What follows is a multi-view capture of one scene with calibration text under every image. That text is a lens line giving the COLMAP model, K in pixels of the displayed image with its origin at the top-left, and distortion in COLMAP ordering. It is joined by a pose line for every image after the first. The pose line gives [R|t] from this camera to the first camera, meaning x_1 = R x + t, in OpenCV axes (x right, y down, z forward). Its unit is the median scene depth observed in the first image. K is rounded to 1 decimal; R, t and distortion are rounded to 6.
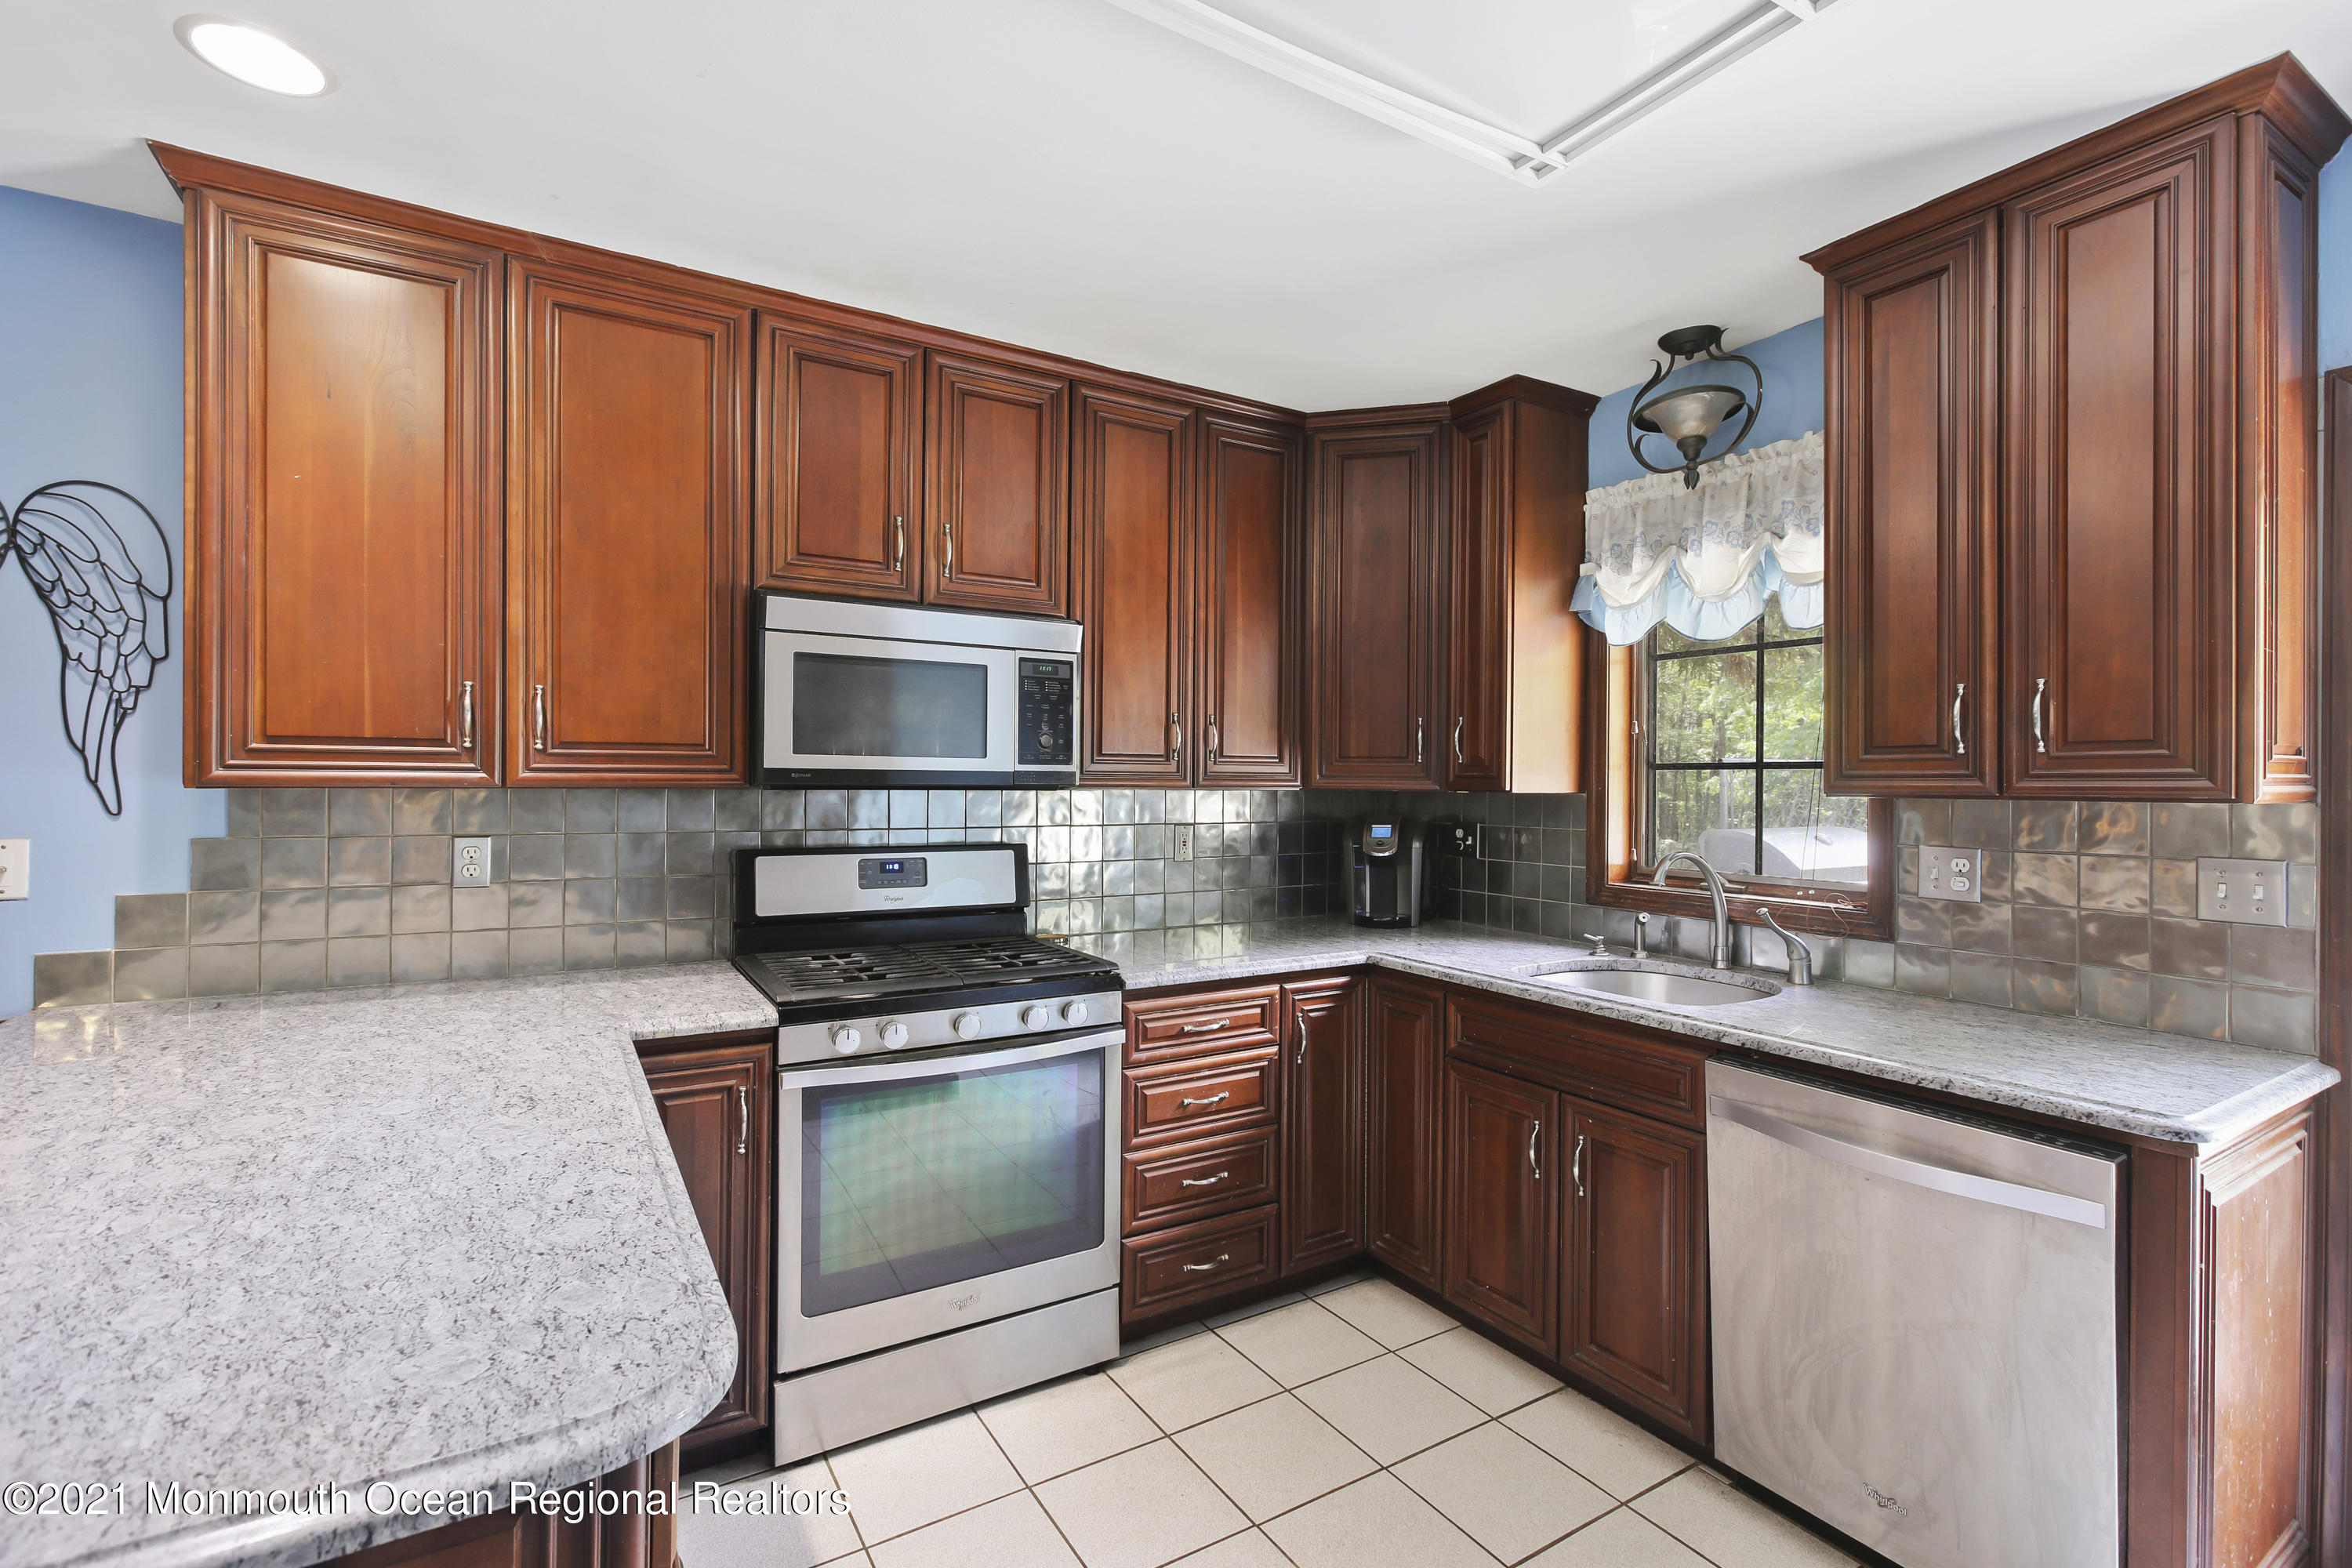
lens RADIAL K [[1059.7, 0, 1183.4], [0, 1059.7, 782.4], [0, 0, 1]] dist [-0.001778, 0.001630]
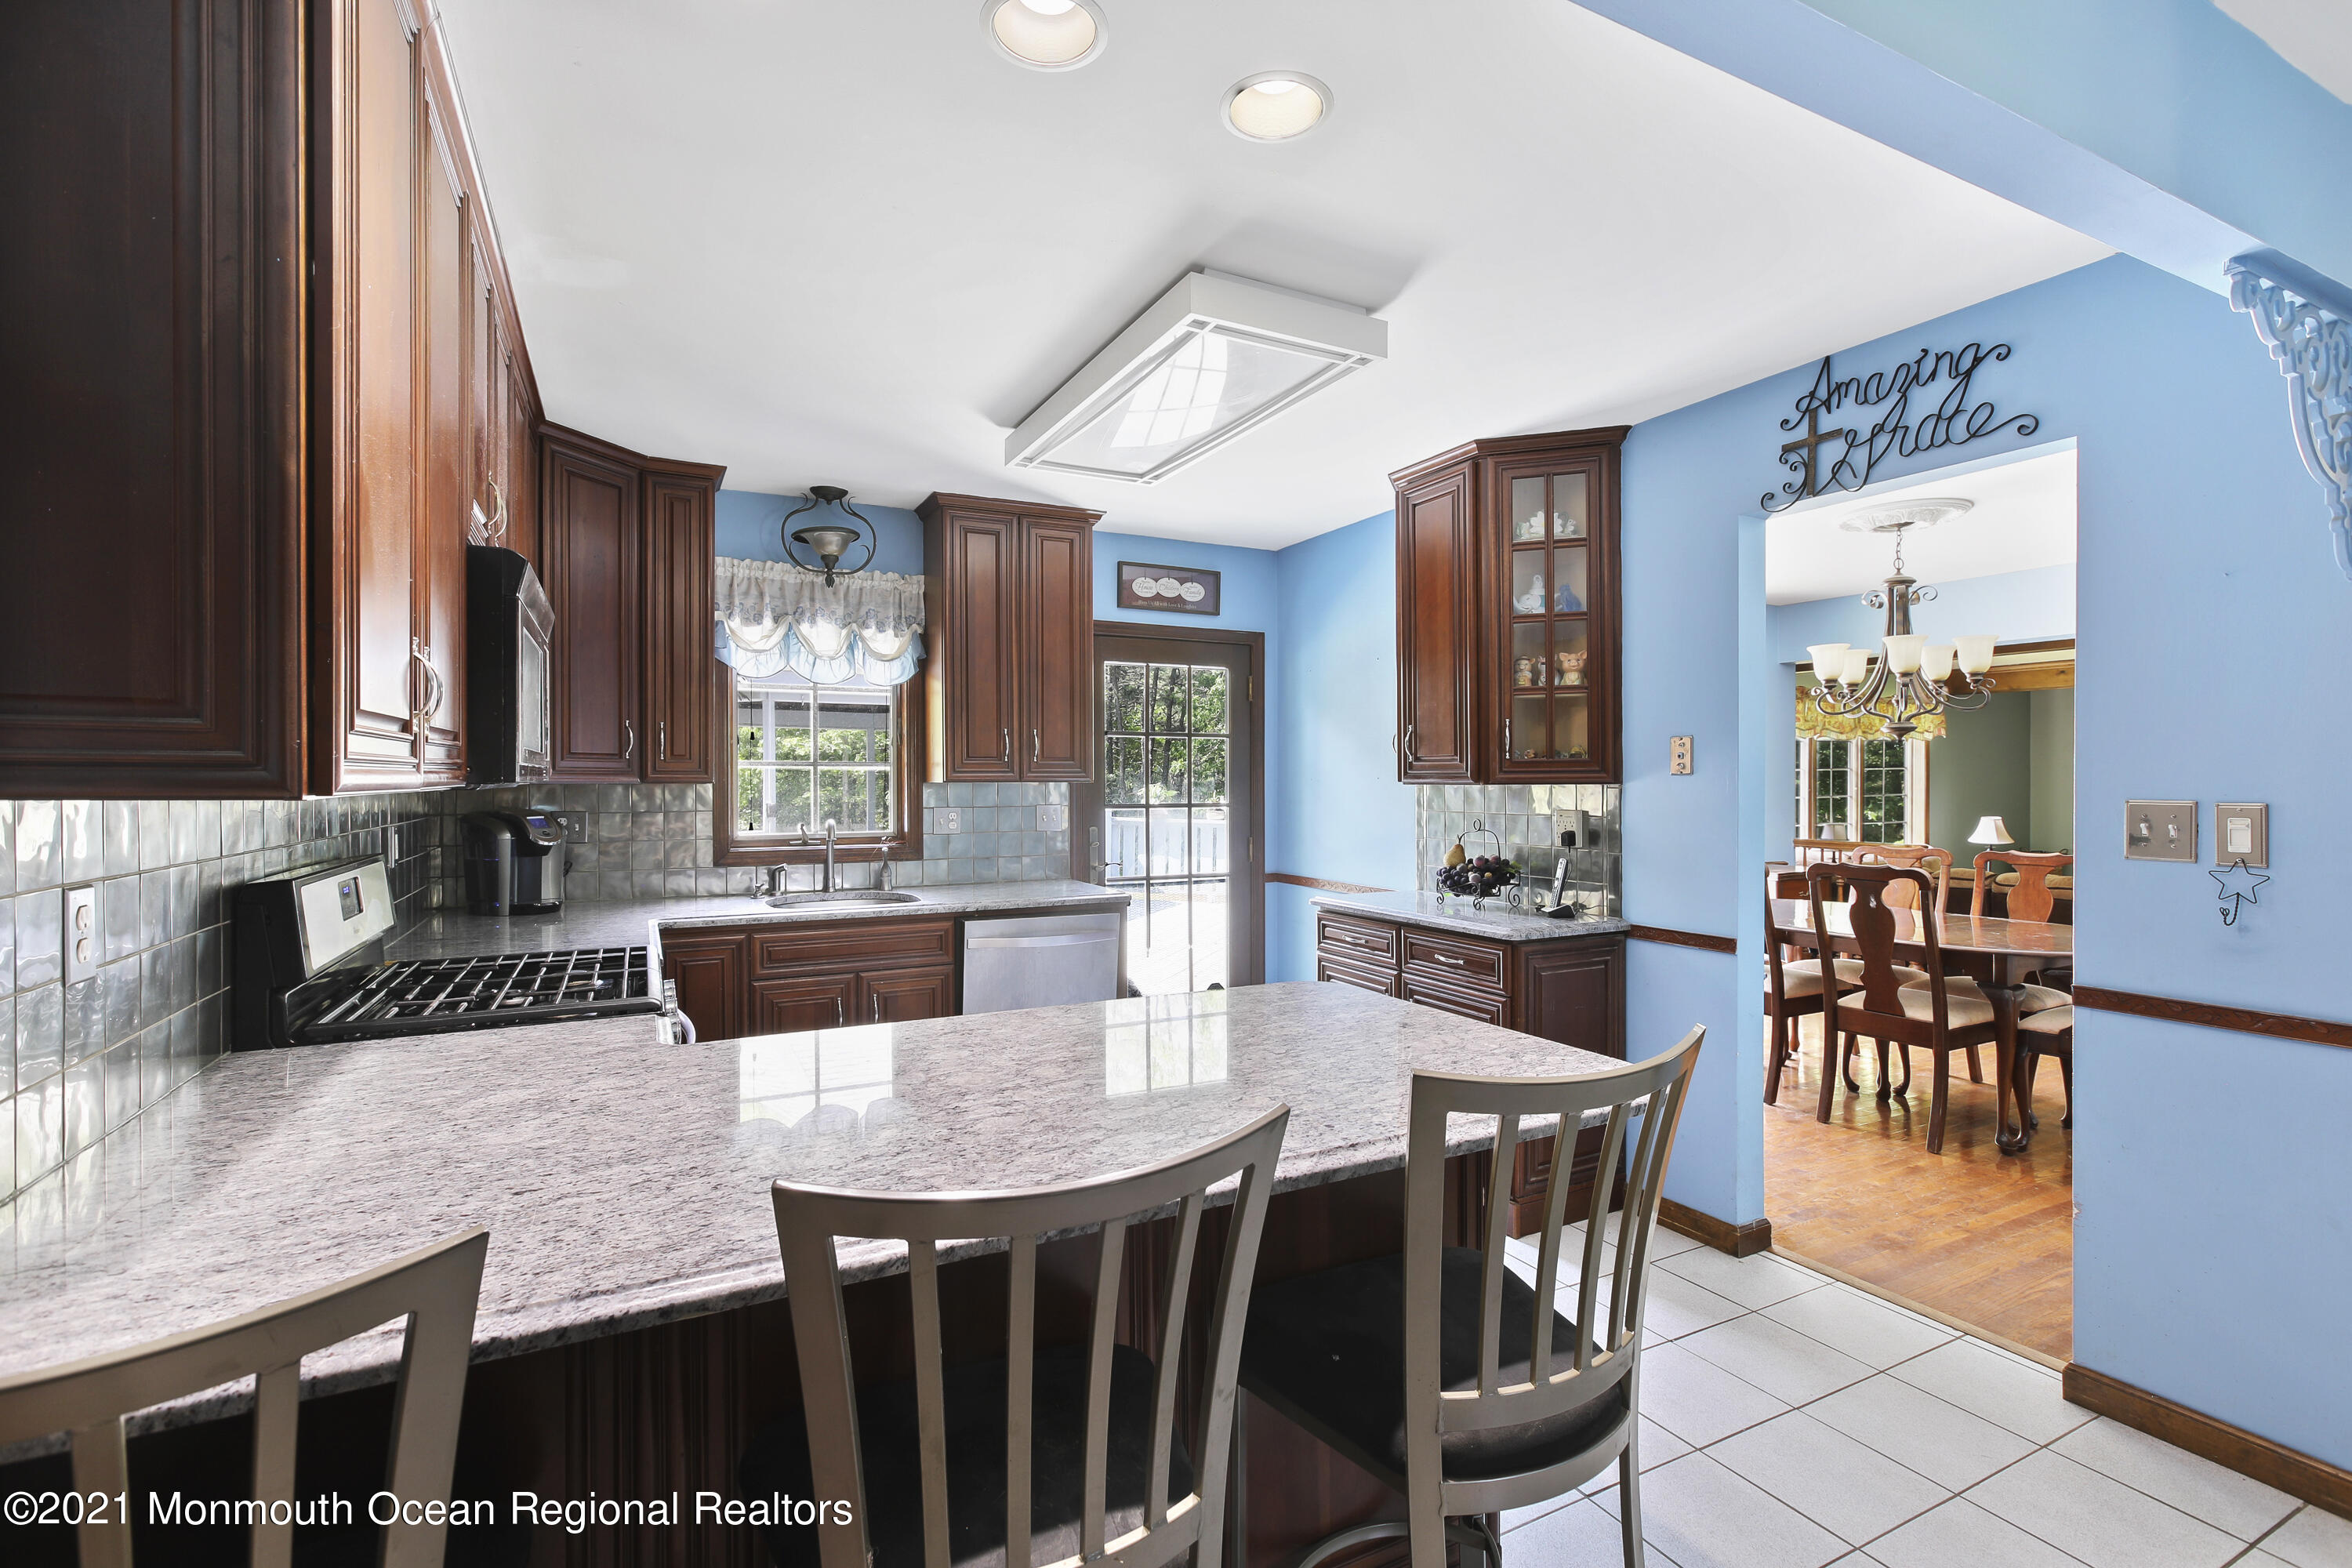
lens RADIAL K [[1059.7, 0, 1192.8], [0, 1059.7, 783.7], [0, 0, 1]] dist [-0.001778, 0.001630]
pose [[0.078311, -0.013294, 0.996840, -1.060761], [0.003326, 0.999909, 0.013074, -0.007075], [-0.996923, 0.002292, 0.078348, 0.353317]]
